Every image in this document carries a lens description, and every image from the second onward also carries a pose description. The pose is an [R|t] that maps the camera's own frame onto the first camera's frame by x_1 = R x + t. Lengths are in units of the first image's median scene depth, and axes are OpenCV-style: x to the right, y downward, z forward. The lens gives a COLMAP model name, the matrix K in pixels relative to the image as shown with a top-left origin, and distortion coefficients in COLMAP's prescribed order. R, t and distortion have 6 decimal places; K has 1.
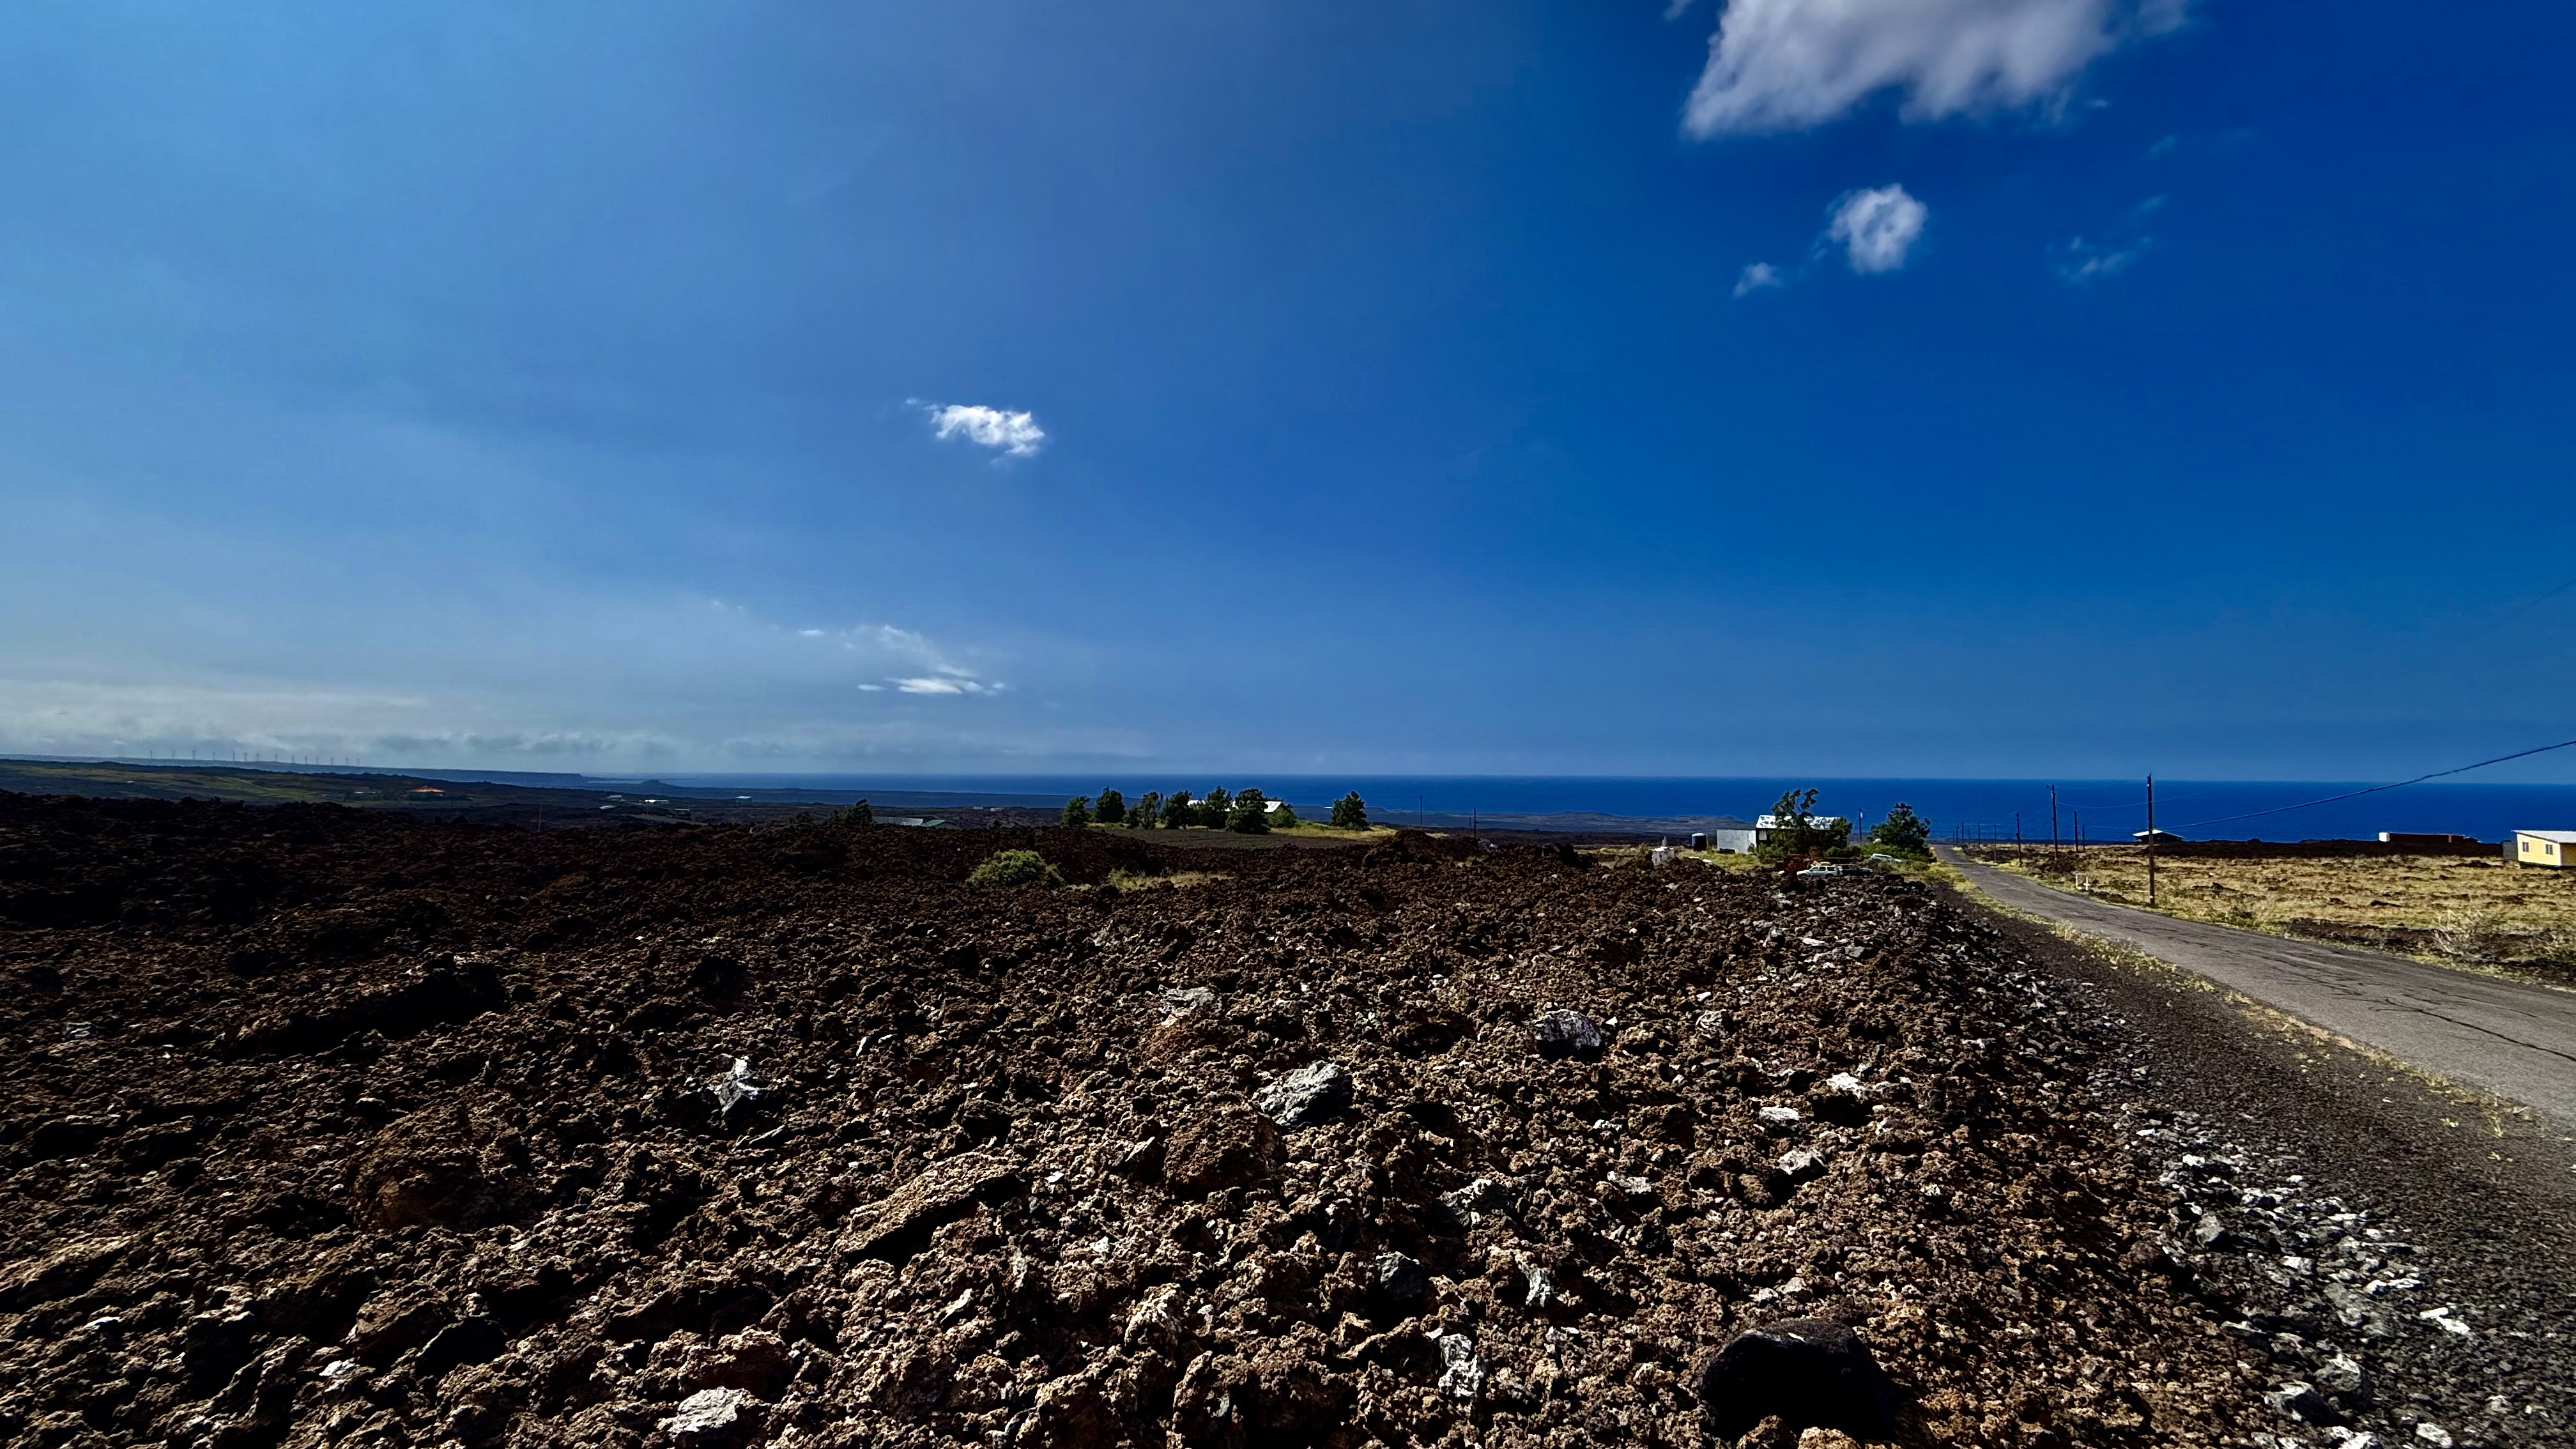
lens RADIAL K [[1021.8, 0, 1277.2], [0, 1021.8, 722.4], [0, 0, 1]] dist [0.000209, -0.000086]
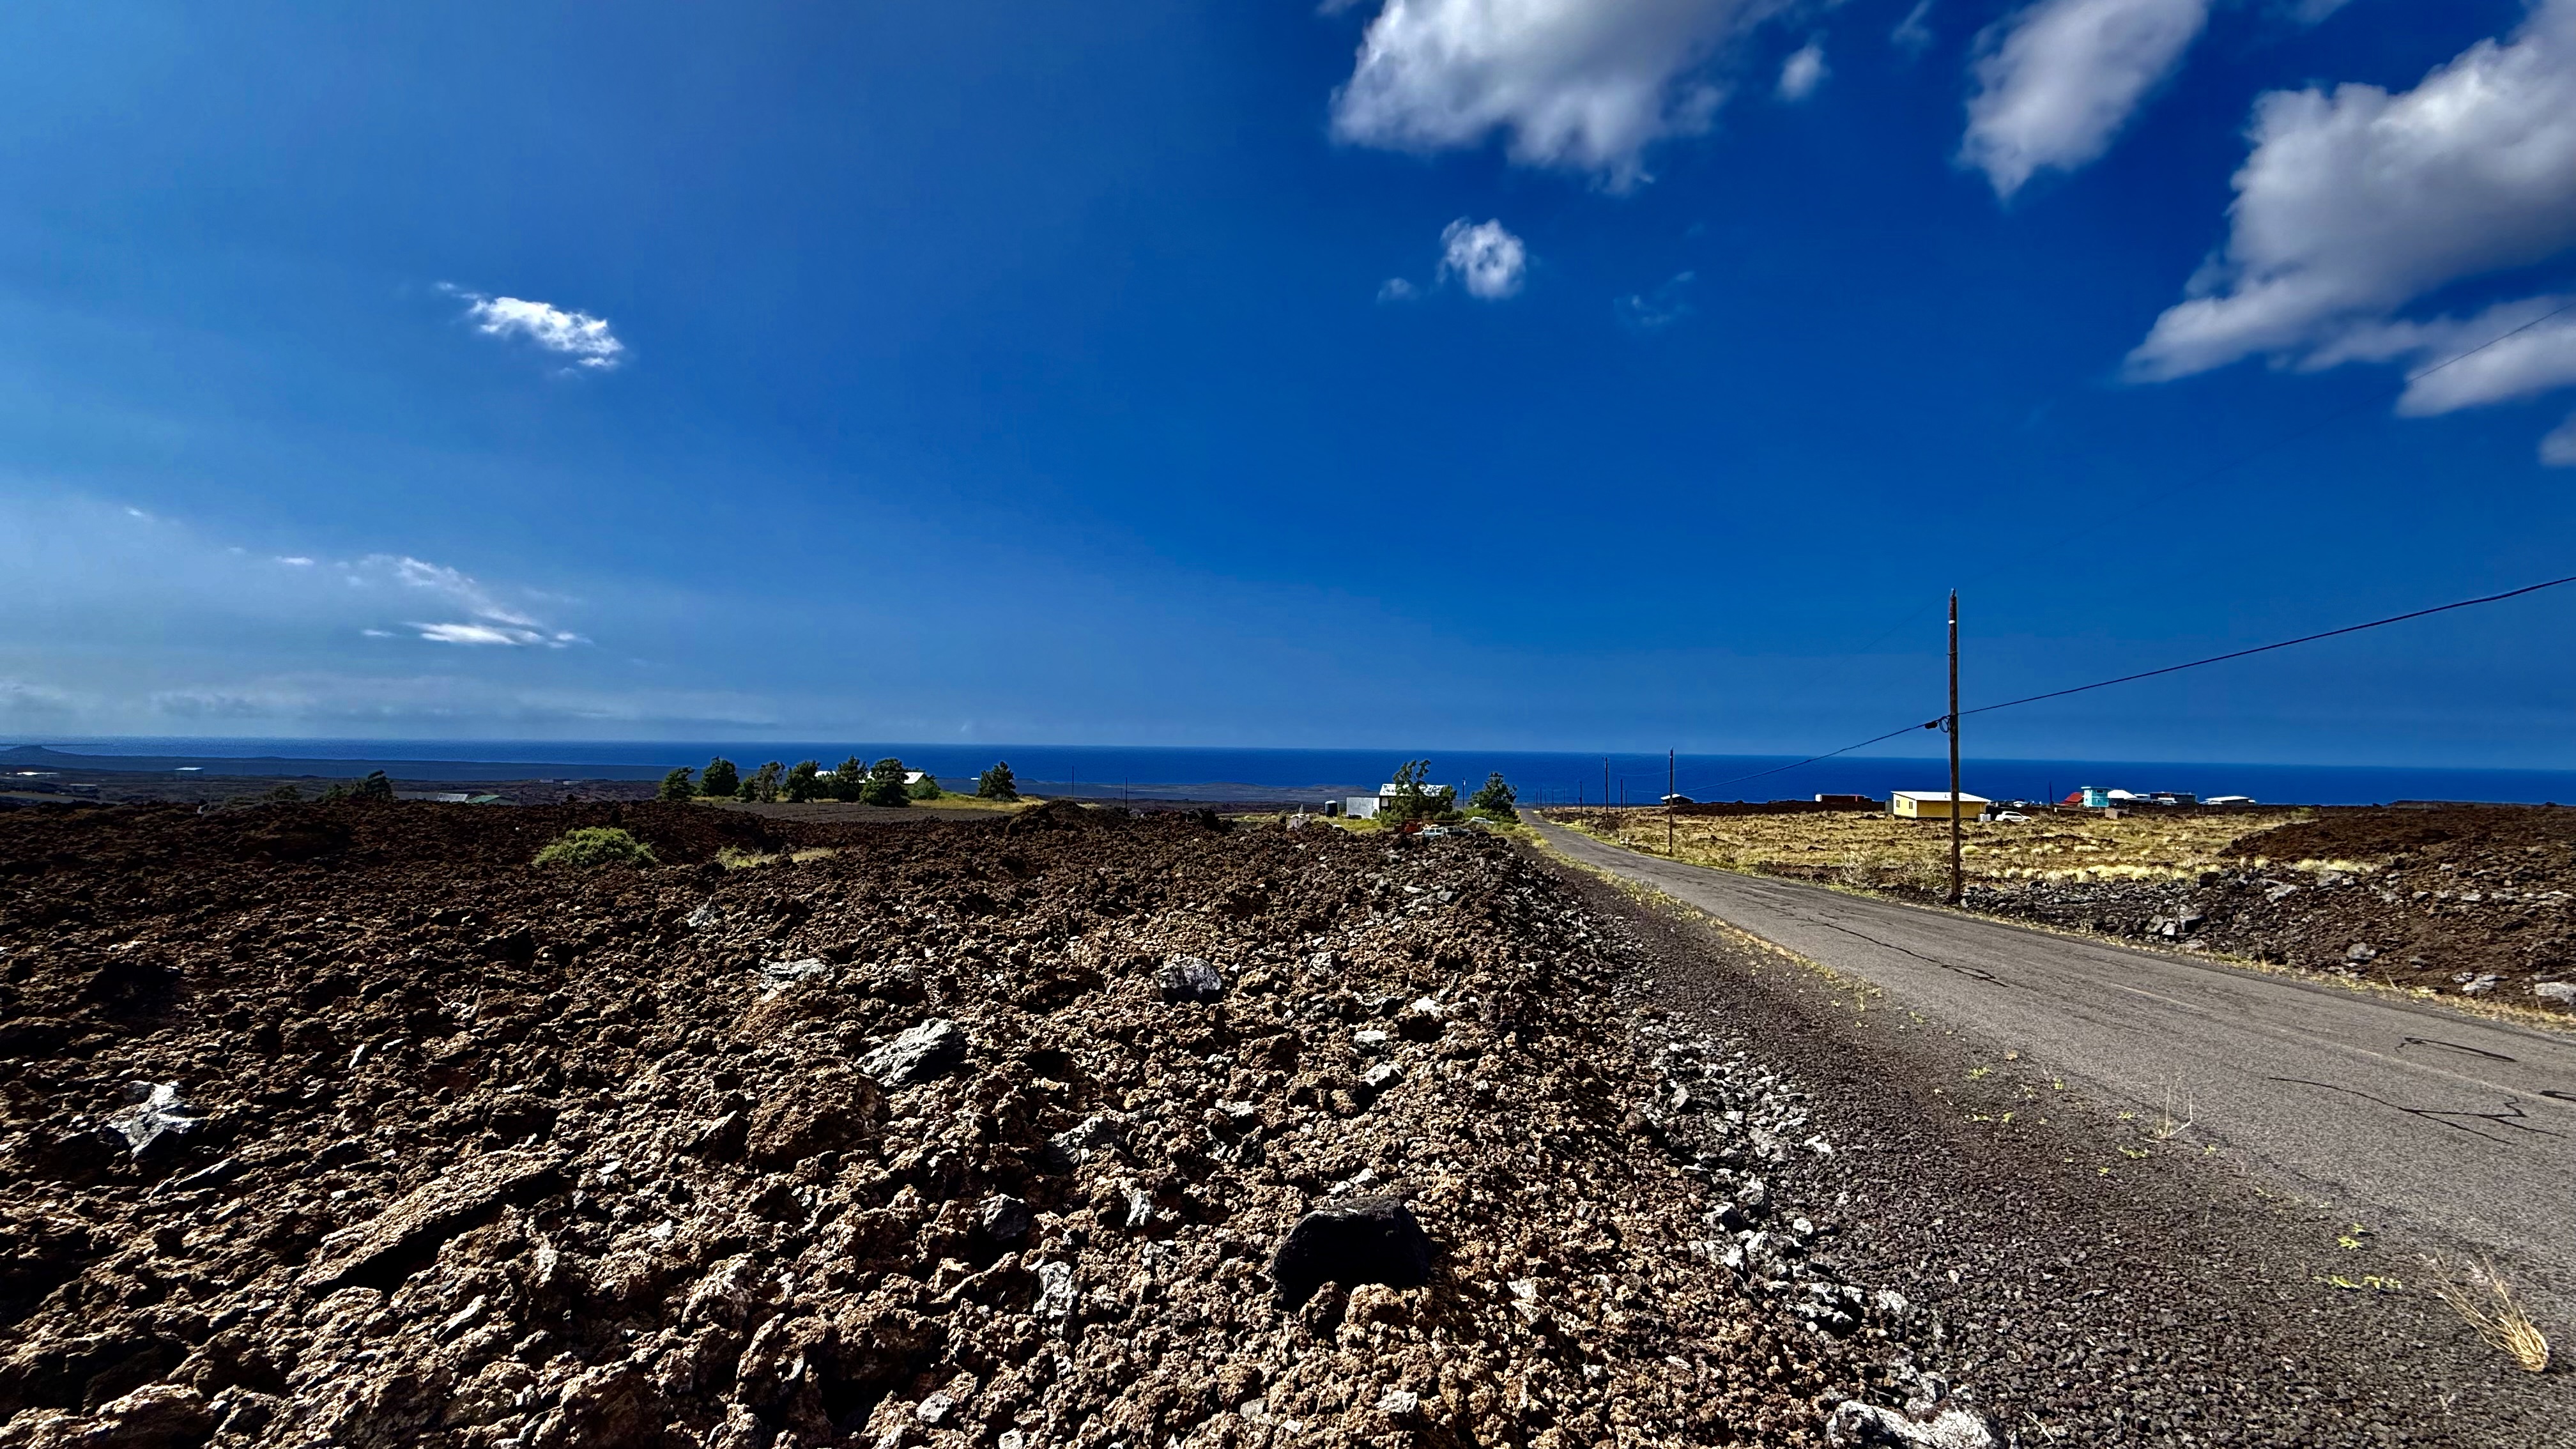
lens RADIAL K [[1021.8, 0, 1277.2], [0, 1021.8, 722.4], [0, 0, 1]] dist [0.000209, -0.000086]
pose [[0.944020, 0.014202, 0.329582, 0.016840], [-0.023572, 0.999423, 0.024450, 0.011518], [-0.329044, -0.030850, 0.943810, -0.010453]]
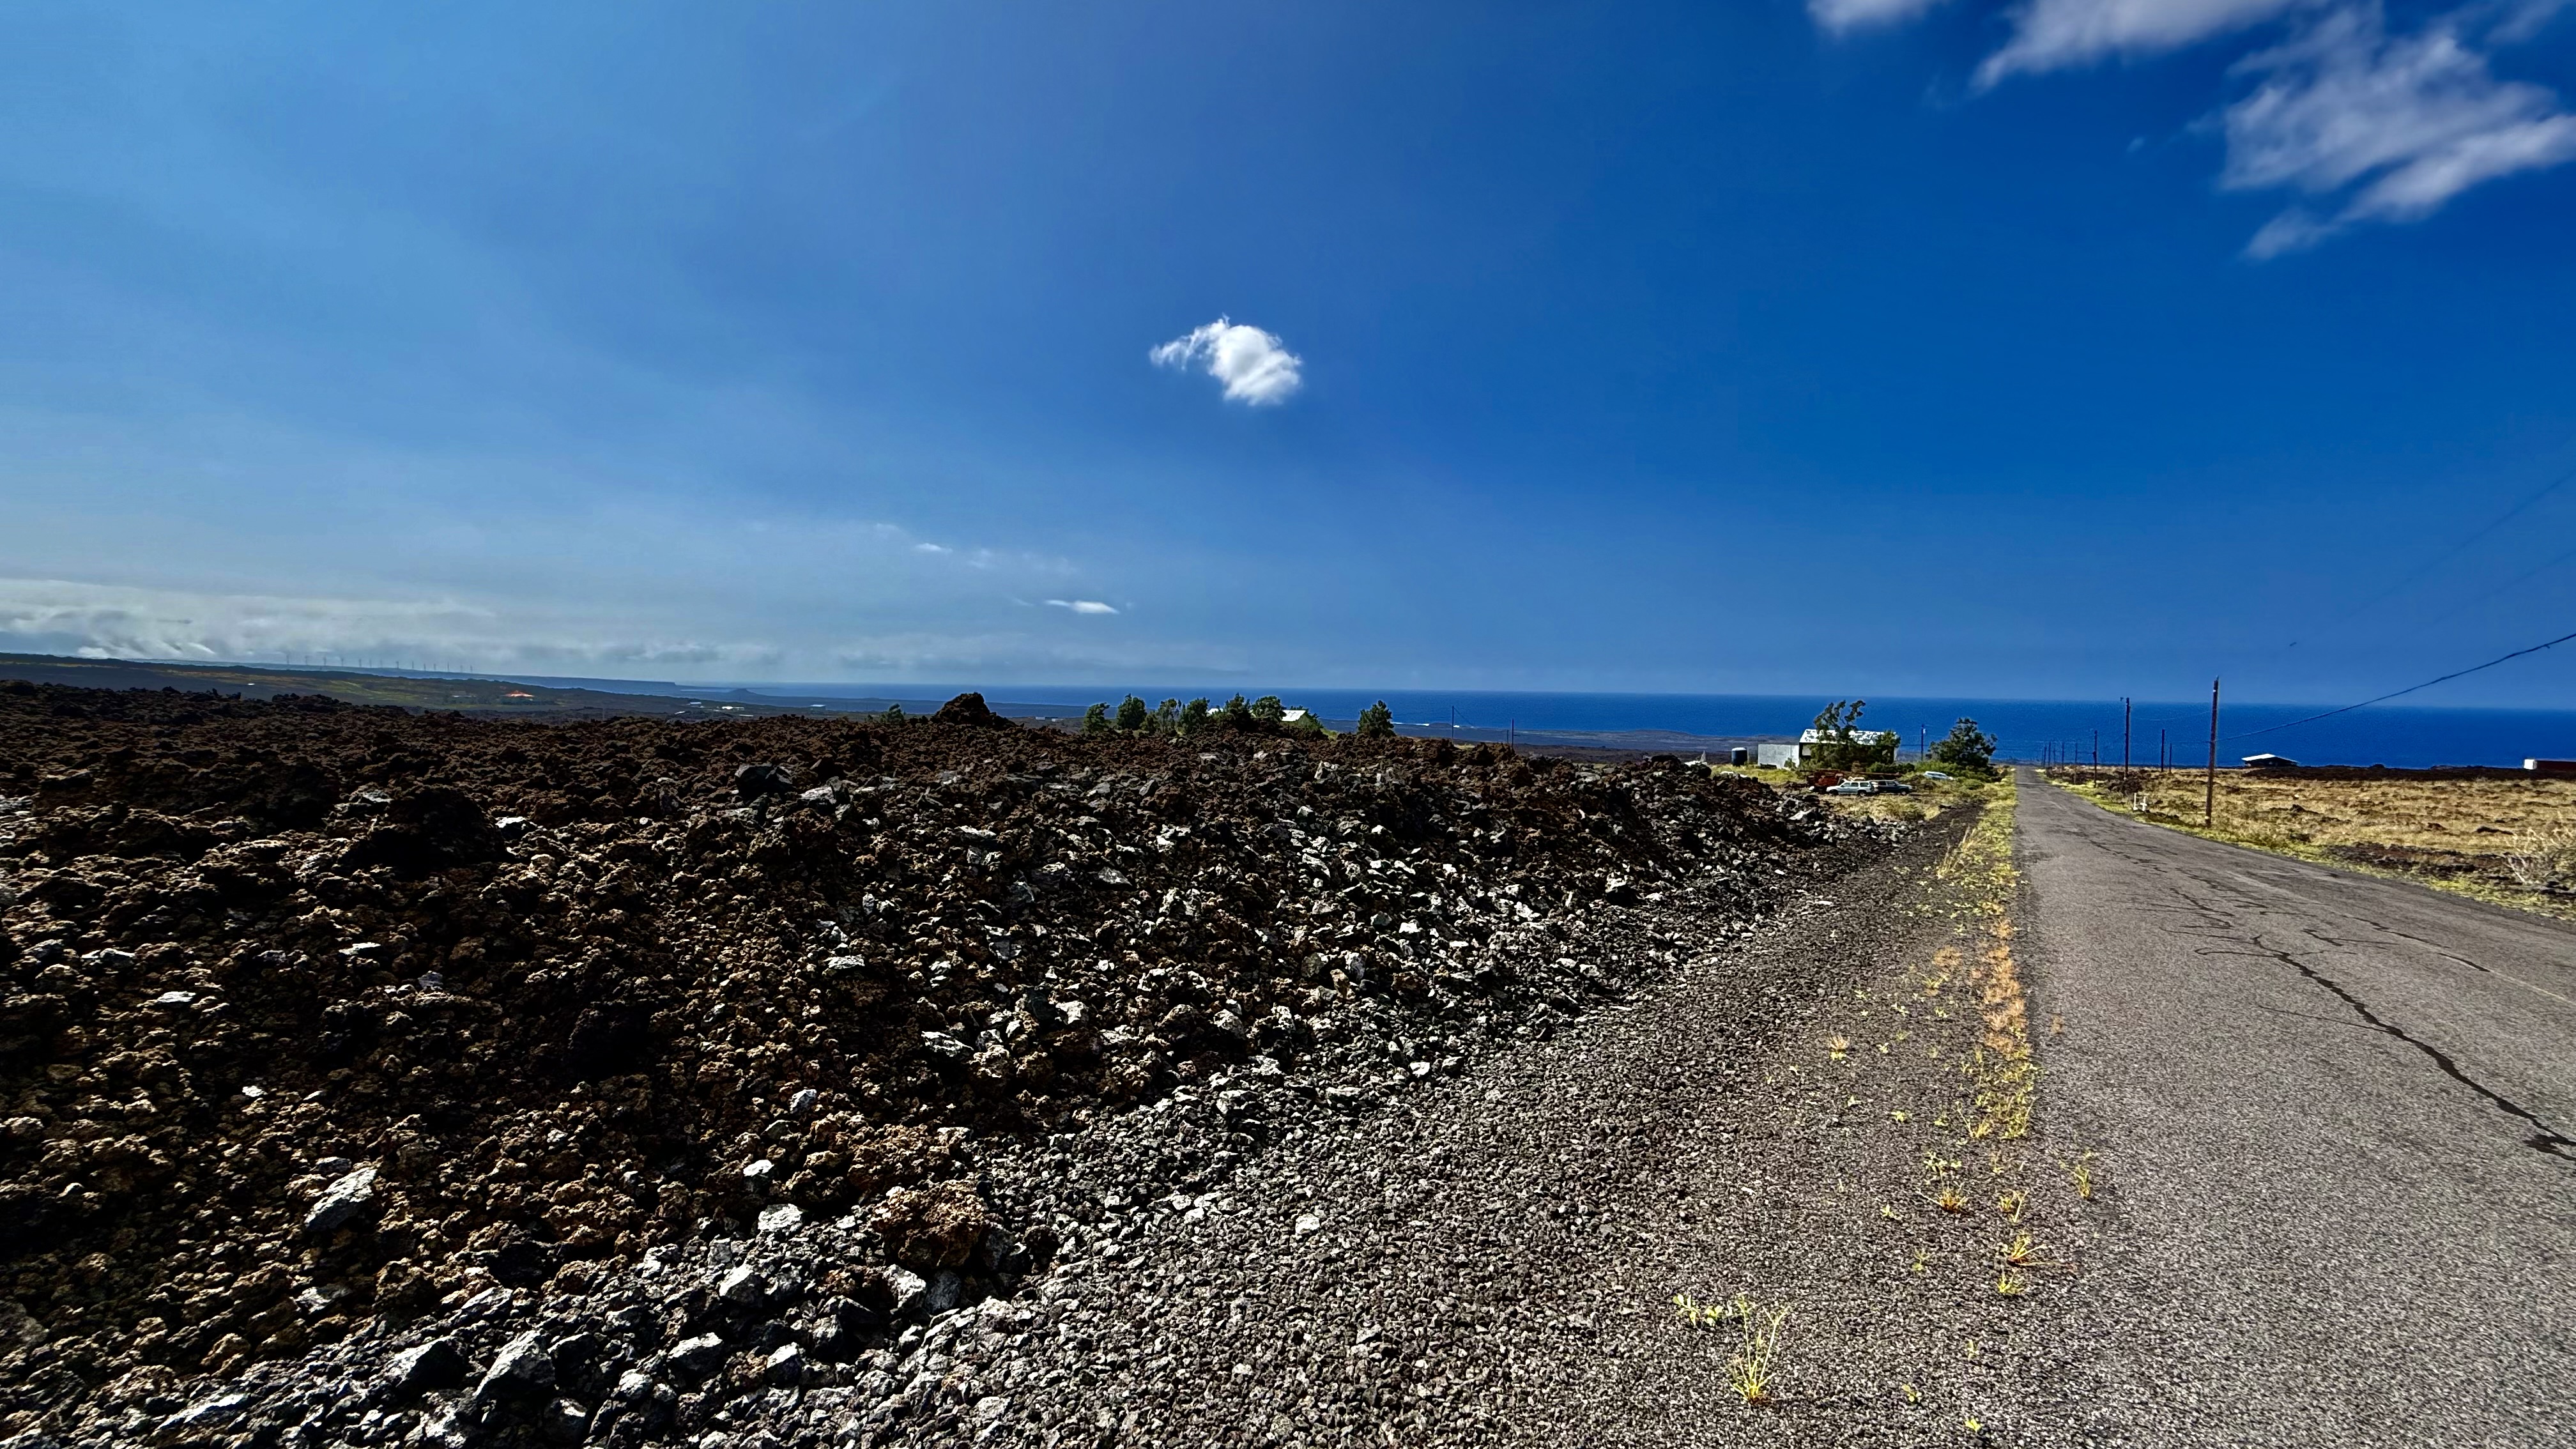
lens RADIAL K [[1021.8, 0, 1277.2], [0, 1021.8, 722.4], [0, 0, 1]] dist [0.000209, -0.000086]
pose [[0.997644, 0.010941, -0.067730, 1.396341], [-0.005275, 0.996512, 0.083281, 0.241199], [0.068405, -0.082727, 0.994222, 0.917018]]
